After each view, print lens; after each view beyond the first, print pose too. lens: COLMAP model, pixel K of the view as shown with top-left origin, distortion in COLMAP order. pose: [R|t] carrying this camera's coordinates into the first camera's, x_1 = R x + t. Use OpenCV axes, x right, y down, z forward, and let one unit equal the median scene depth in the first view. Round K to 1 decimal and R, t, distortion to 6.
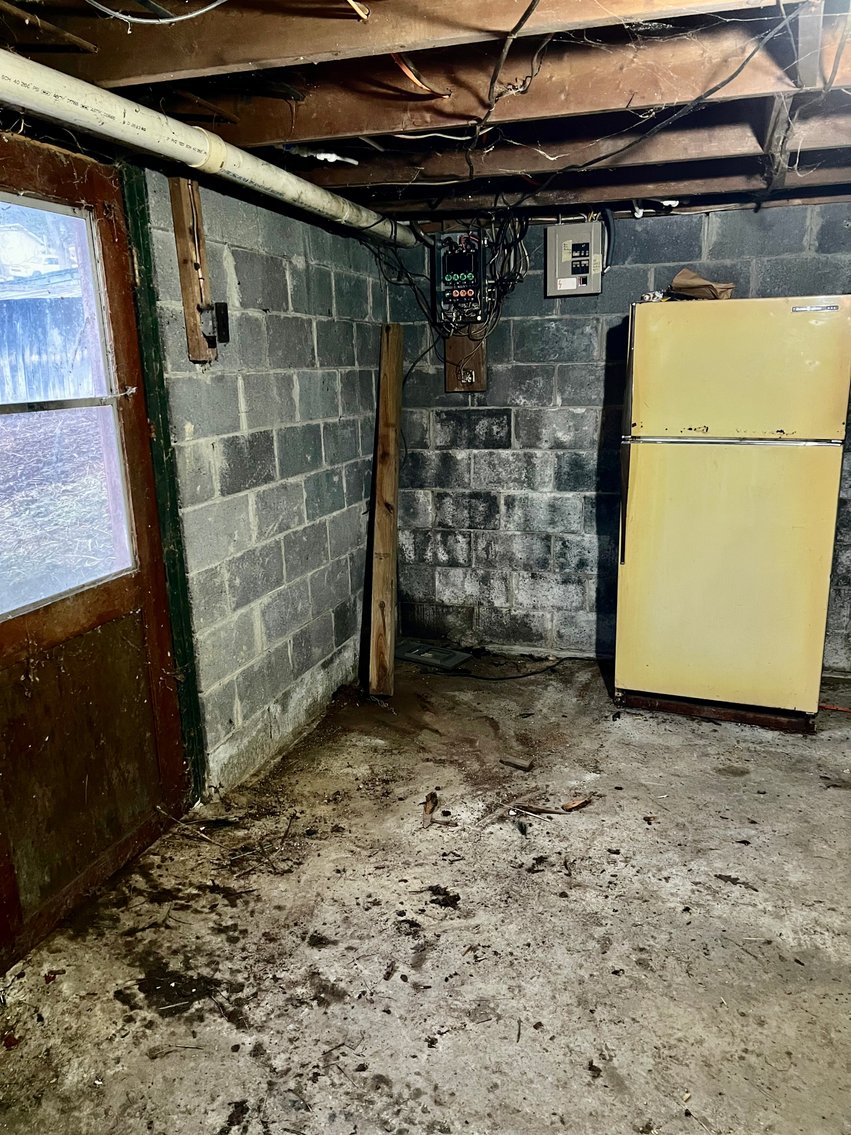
lens RADIAL K [[862.2, 0, 427.8], [0, 862.2, 586.3], [0, 0, 1]] dist [0.094844, -0.157885]
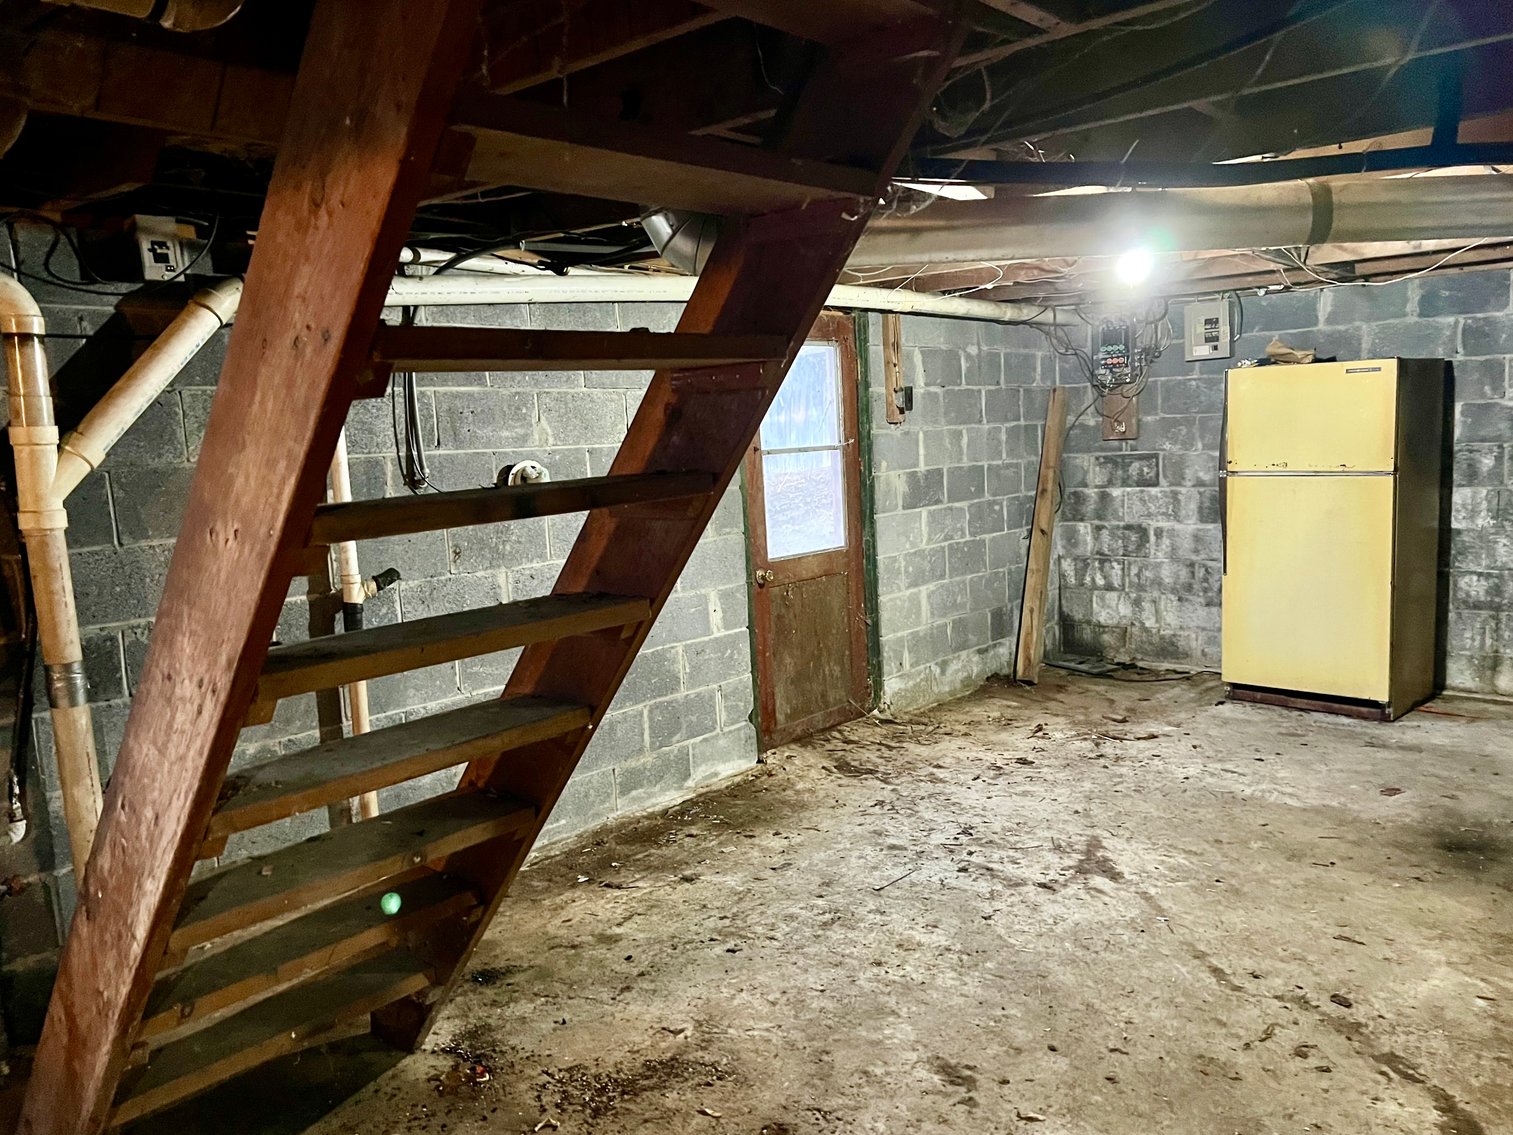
lens RADIAL K [[1183.4, 0, 755.0], [0, 1183.4, 576.0], [0, 0, 1]] dist [0.041566, -0.048769]
pose [[0.920751, 0.026916, -0.389222, 0.285434], [-0.071731, 0.992290, -0.101068, 0.205126], [0.383501, 0.120978, 0.915583, -0.837559]]
